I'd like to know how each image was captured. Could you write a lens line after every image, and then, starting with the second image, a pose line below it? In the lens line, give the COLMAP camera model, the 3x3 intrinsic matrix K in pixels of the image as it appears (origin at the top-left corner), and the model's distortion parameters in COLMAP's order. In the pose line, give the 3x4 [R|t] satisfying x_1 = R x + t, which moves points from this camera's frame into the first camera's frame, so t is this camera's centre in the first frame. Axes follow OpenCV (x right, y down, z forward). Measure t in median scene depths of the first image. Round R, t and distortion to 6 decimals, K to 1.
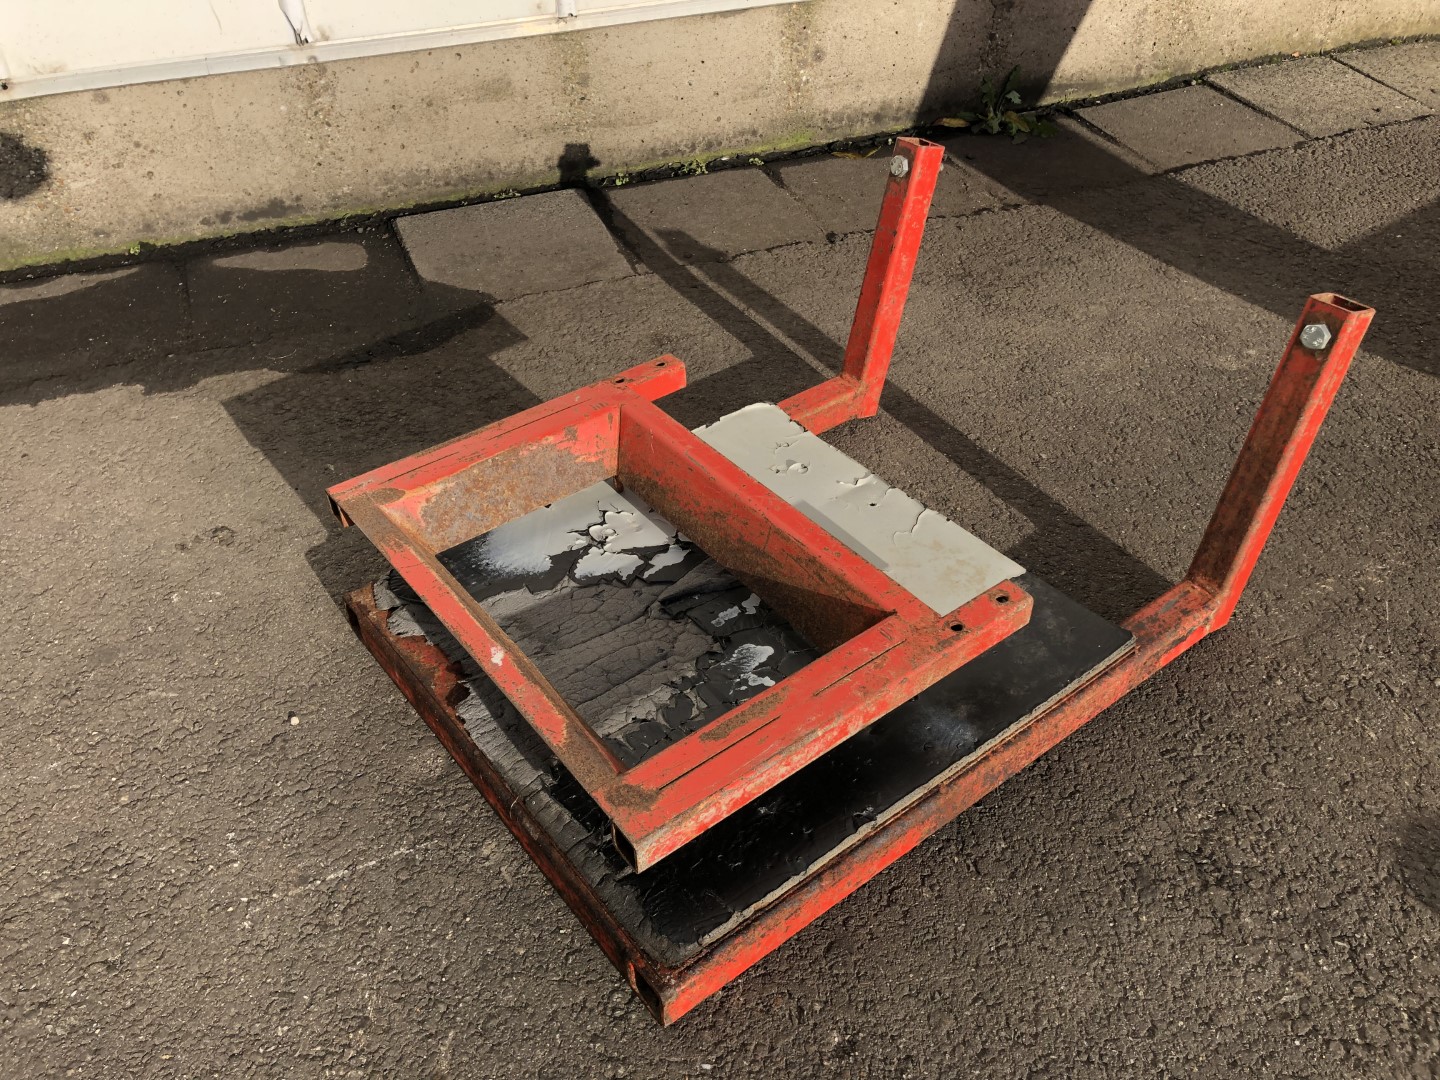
lens RADIAL K [[1139.6, 0, 727.4], [0, 1139.6, 546.9], [0, 0, 1]] dist [0.007301, 0.000571]
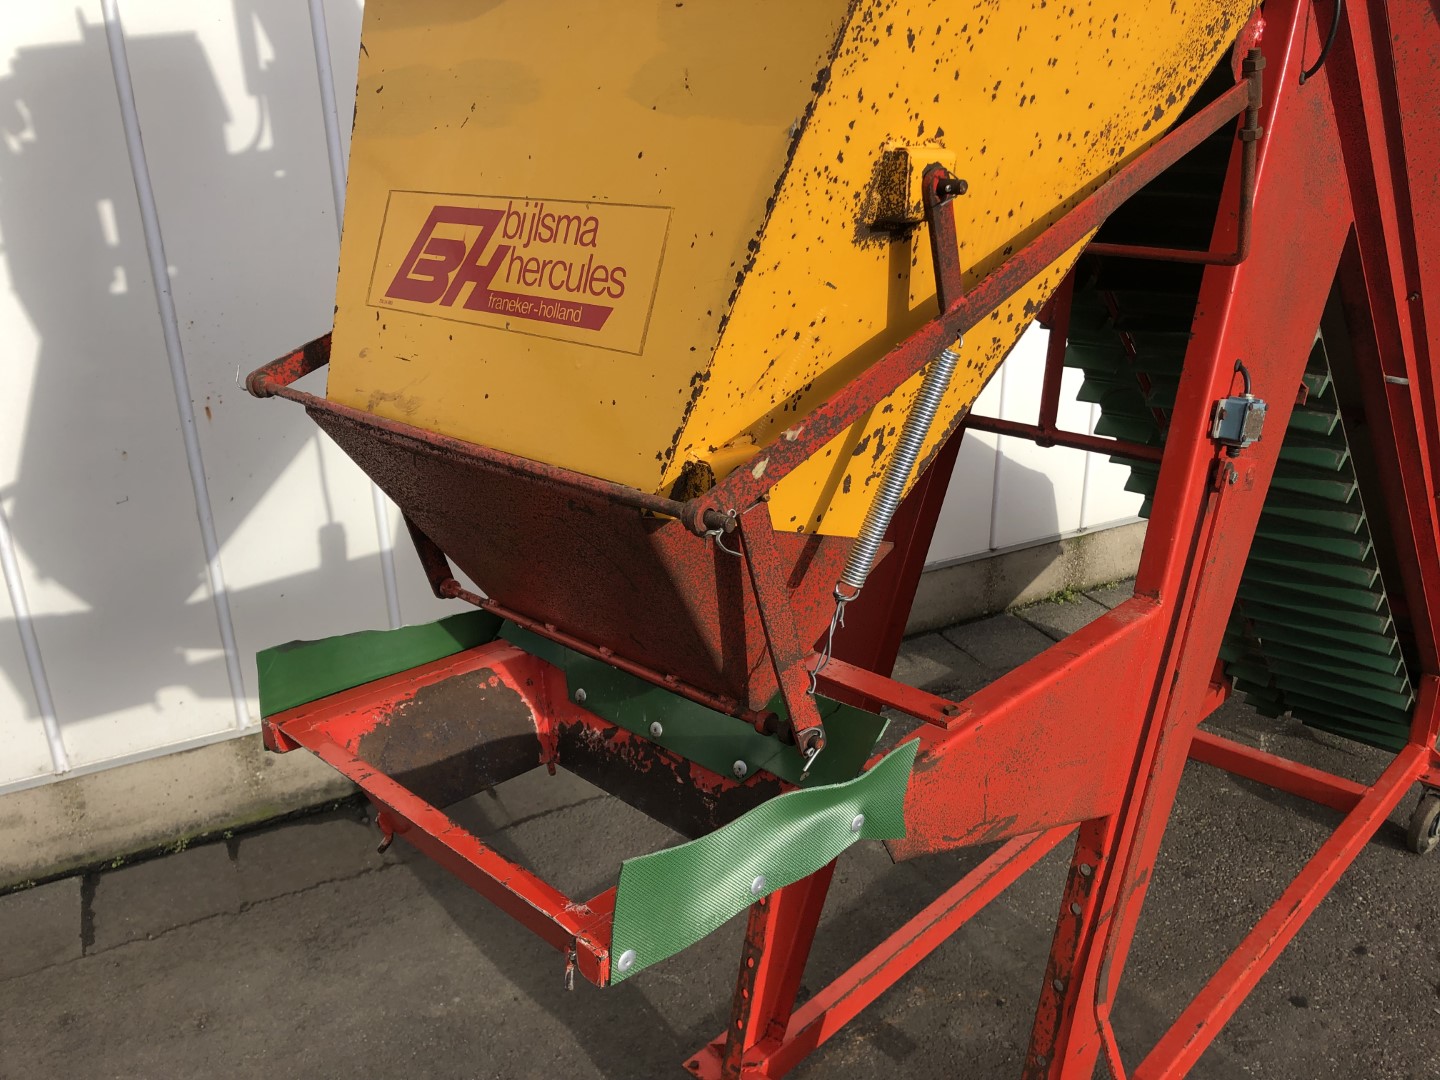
lens RADIAL K [[1166.2, 0, 720.0], [0, 1166.2, 540.0], [0, 0, 1]] dist [0.010776, 0.004475]
pose [[0.994284, -0.052004, 0.093248, 0.548933], [0.080527, 0.938725, -0.335128, -0.154016], [-0.070106, 0.340722, 0.937547, -0.564510]]
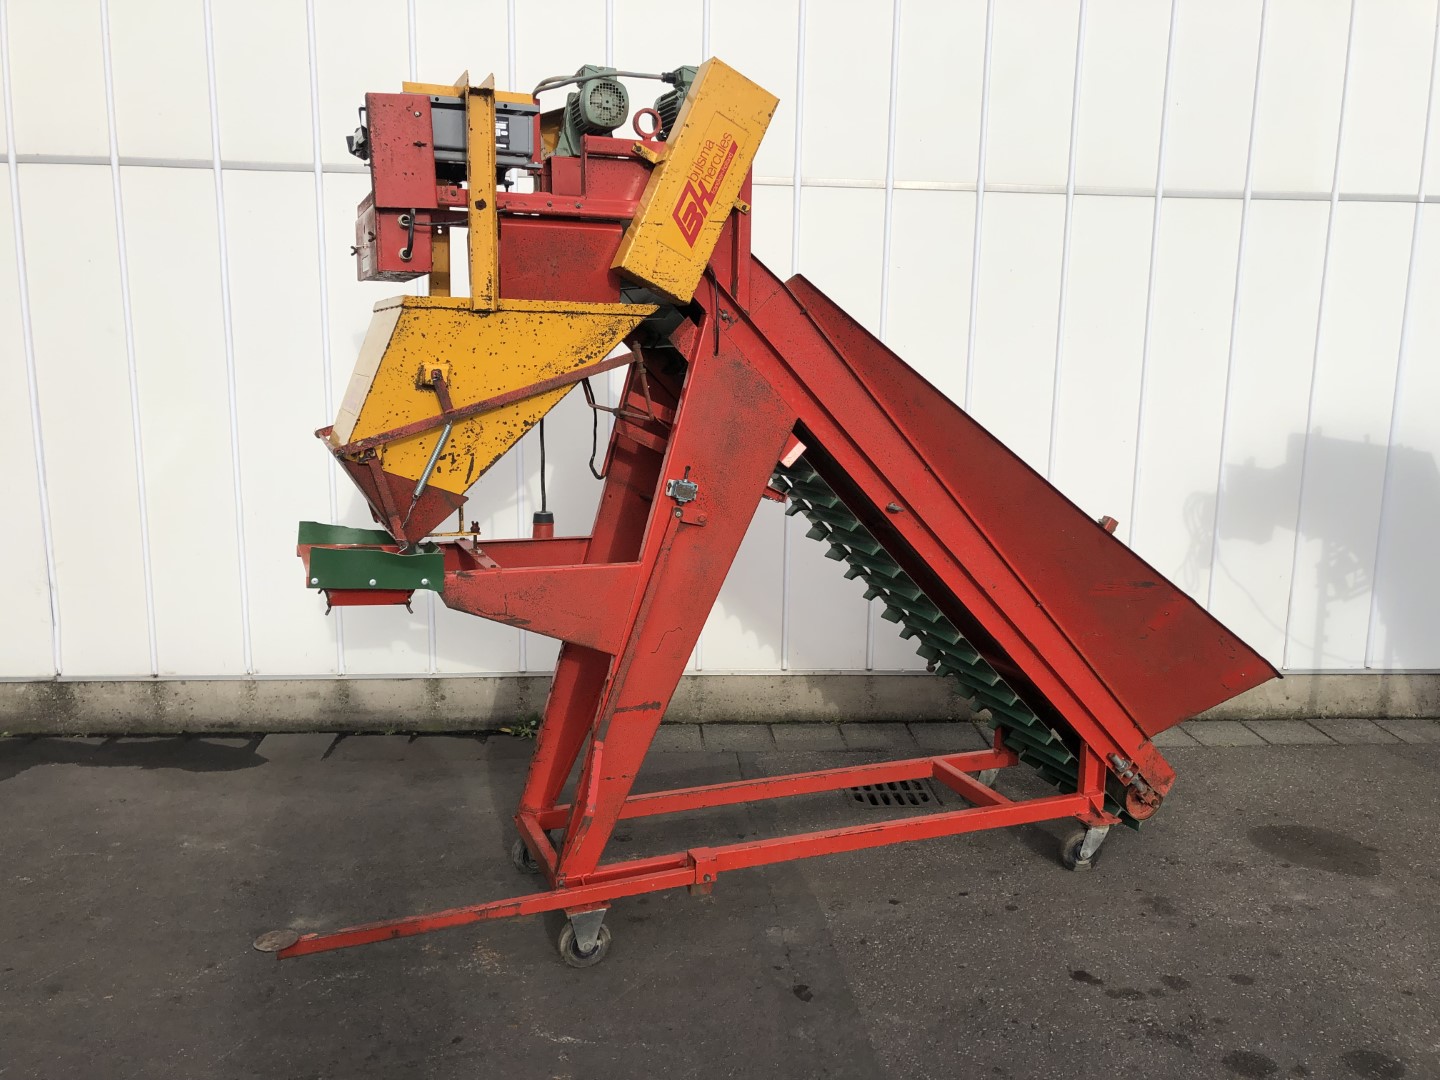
lens RADIAL K [[1139.6, 0, 727.4], [0, 1139.6, 546.9], [0, 0, 1]] dist [0.007301, 0.000571]
pose [[0.954657, 0.073023, -0.288612, 1.469533], [-0.209856, 0.852695, -0.478406, 0.395562], [0.211163, 0.517281, 0.829356, -1.233046]]
